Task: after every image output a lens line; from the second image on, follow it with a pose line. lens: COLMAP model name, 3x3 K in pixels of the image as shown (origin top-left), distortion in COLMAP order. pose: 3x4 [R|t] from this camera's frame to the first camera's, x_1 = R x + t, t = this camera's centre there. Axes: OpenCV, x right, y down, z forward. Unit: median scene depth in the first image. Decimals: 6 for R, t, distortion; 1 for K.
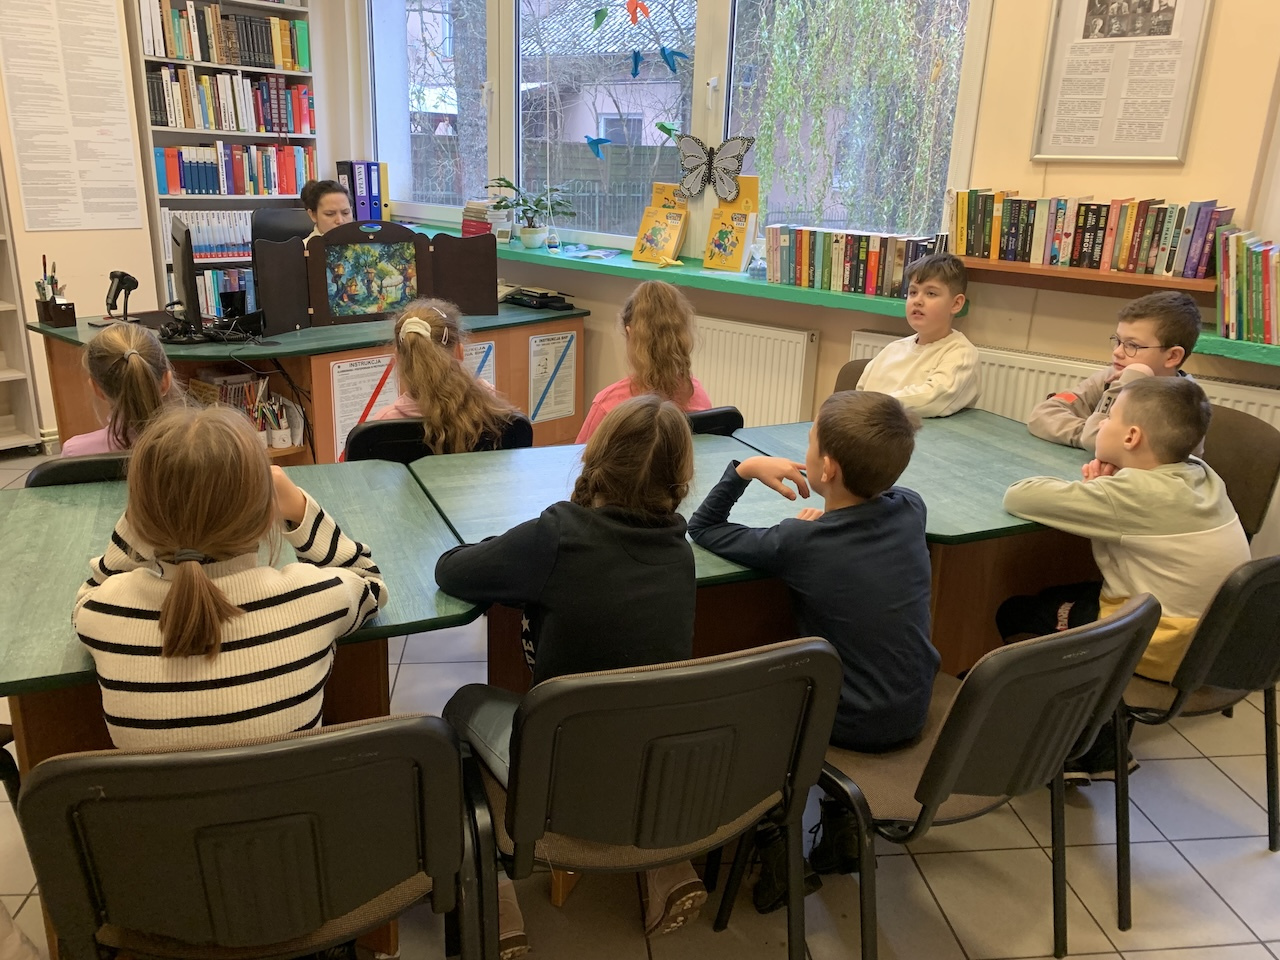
lens RADIAL K [[993.5, 0, 642.4], [0, 993.5, 475.0], [0, 0, 1]] dist [0.011167, 0.001126]
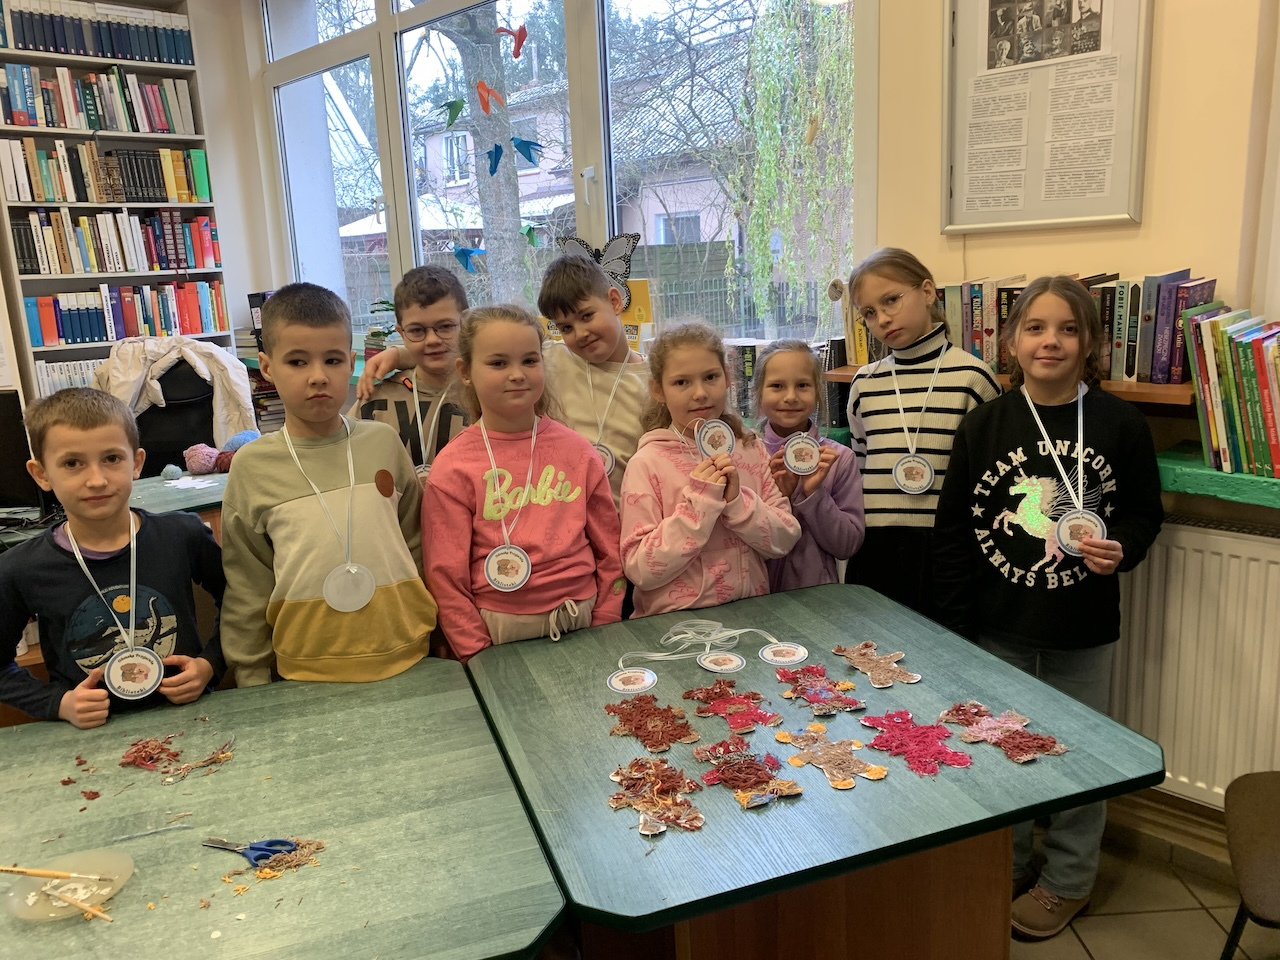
lens RADIAL K [[993.5, 0, 642.4], [0, 993.5, 475.0], [0, 0, 1]] dist [0.011167, 0.001126]
pose [[0.991461, -0.056905, -0.117332, 0.182752], [0.045993, 0.994538, -0.093693, -0.058086], [0.122023, 0.087497, 0.988663, 0.189227]]
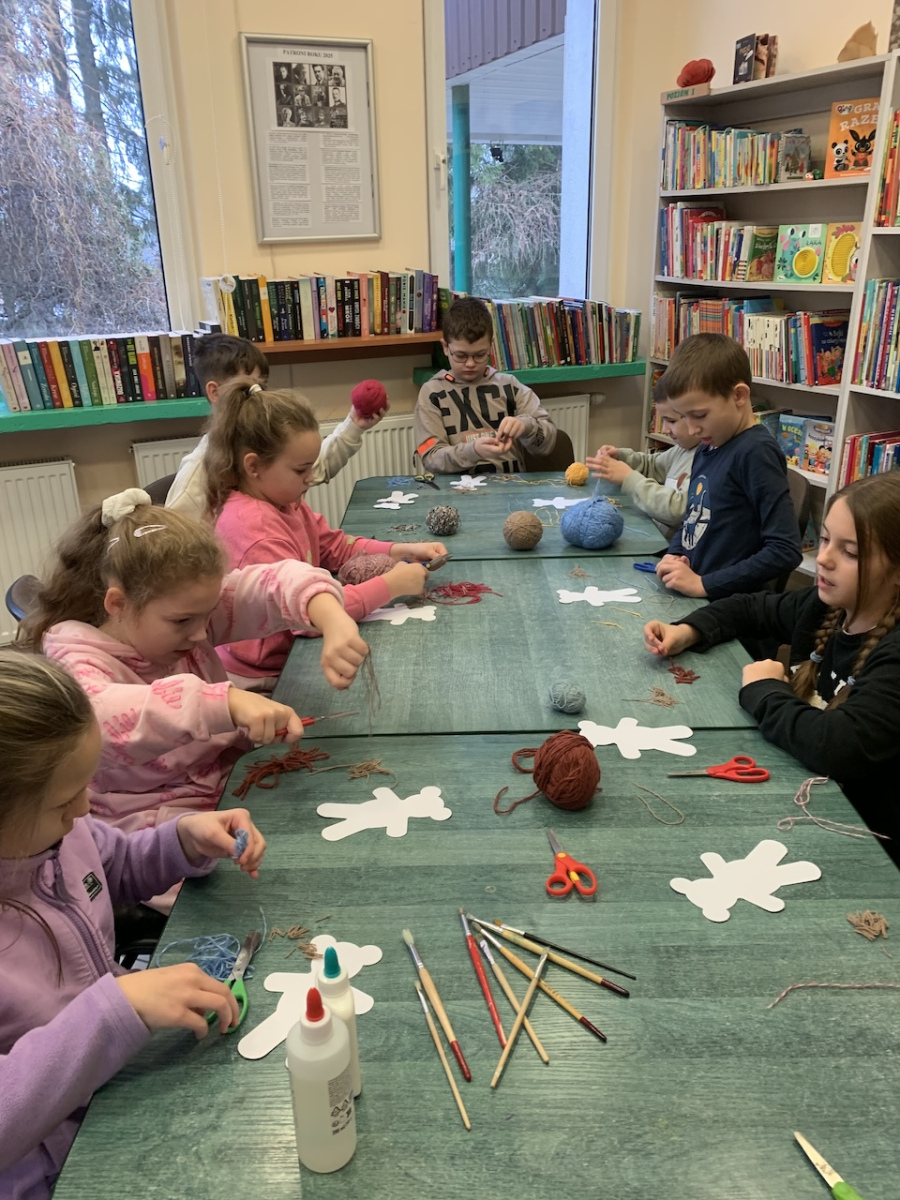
lens RADIAL K [[931.4, 0, 450.0], [0, 931.4, 600.0], [0, 0, 1]] dist [0.011167, 0.001126]
pose [[0.424437, -0.369173, 0.826780, -0.355499], [0.312653, 0.916699, 0.248819, -0.114829], [-0.849765, 0.152887, 0.504504, 0.292649]]
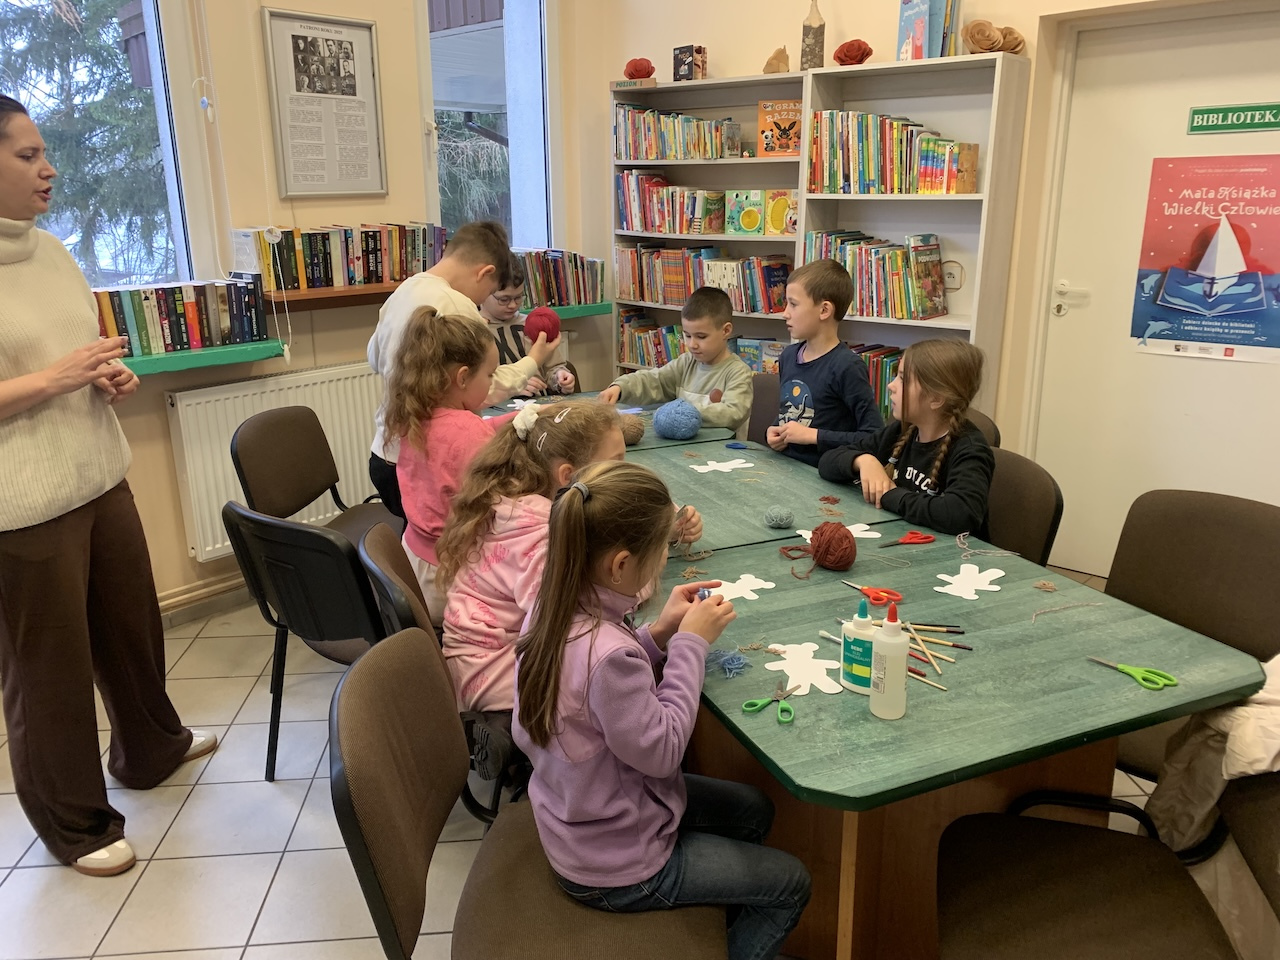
lens RADIAL K [[978.9, 0, 647.9], [0, 978.9, 487.8], [0, 0, 1]] dist [-0.007314, -0.002160]
pose [[0.022669, -0.322767, 0.946207, -0.538370], [0.311629, 0.901577, 0.300077, -0.168628], [-0.949933, 0.288063, 0.121022, 0.434156]]
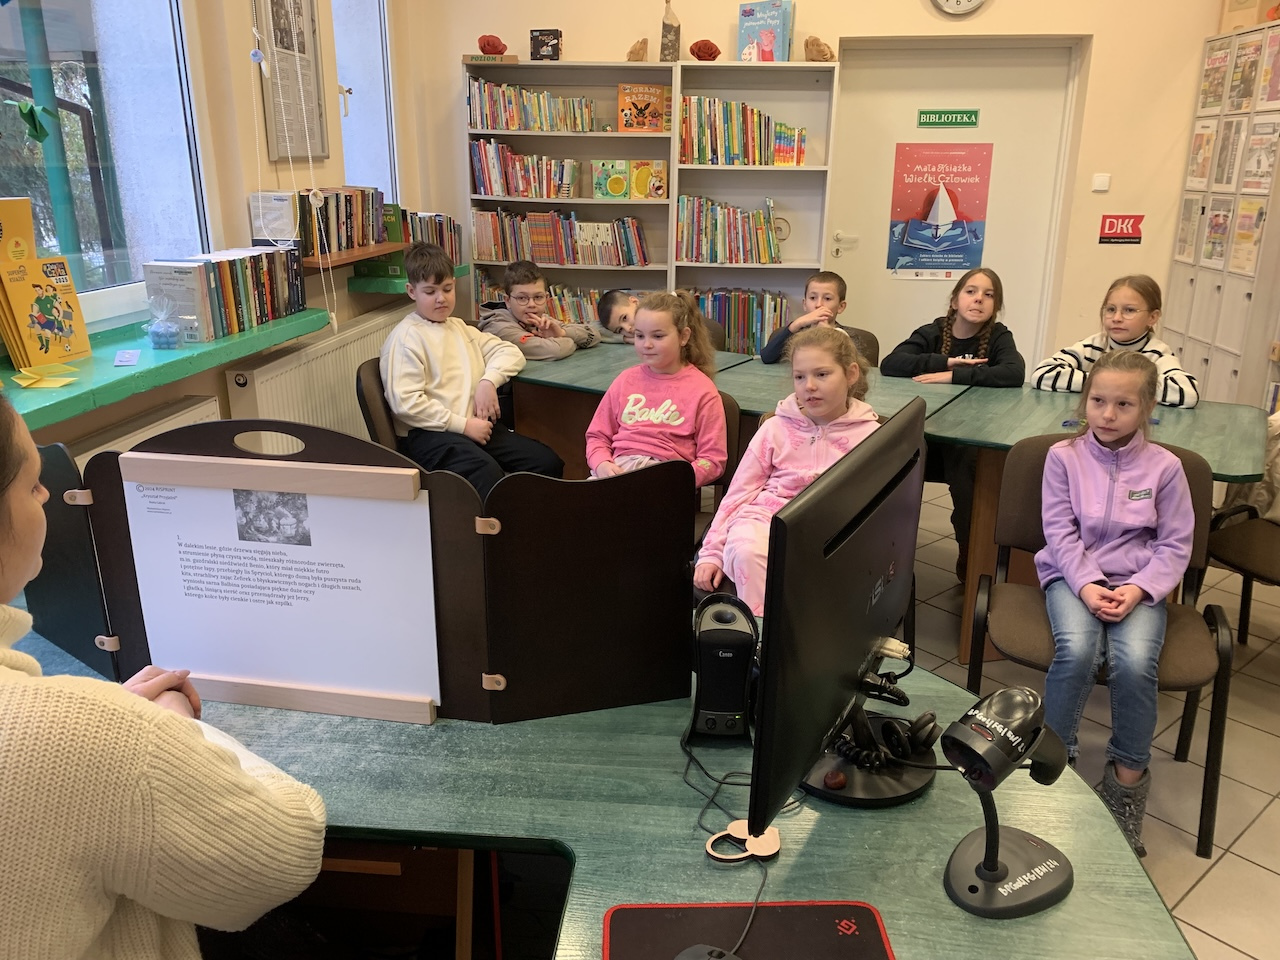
lens RADIAL K [[984.2, 0, 683.0], [0, 984.2, 478.2], [0, 0, 1]] dist [-0.002623, -0.003630]
pose [[-0.578501, -0.286790, 0.763602, -0.541269], [0.218483, 0.847464, 0.483808, -0.325832], [-0.785877, 0.446717, -0.427600, 0.934763]]
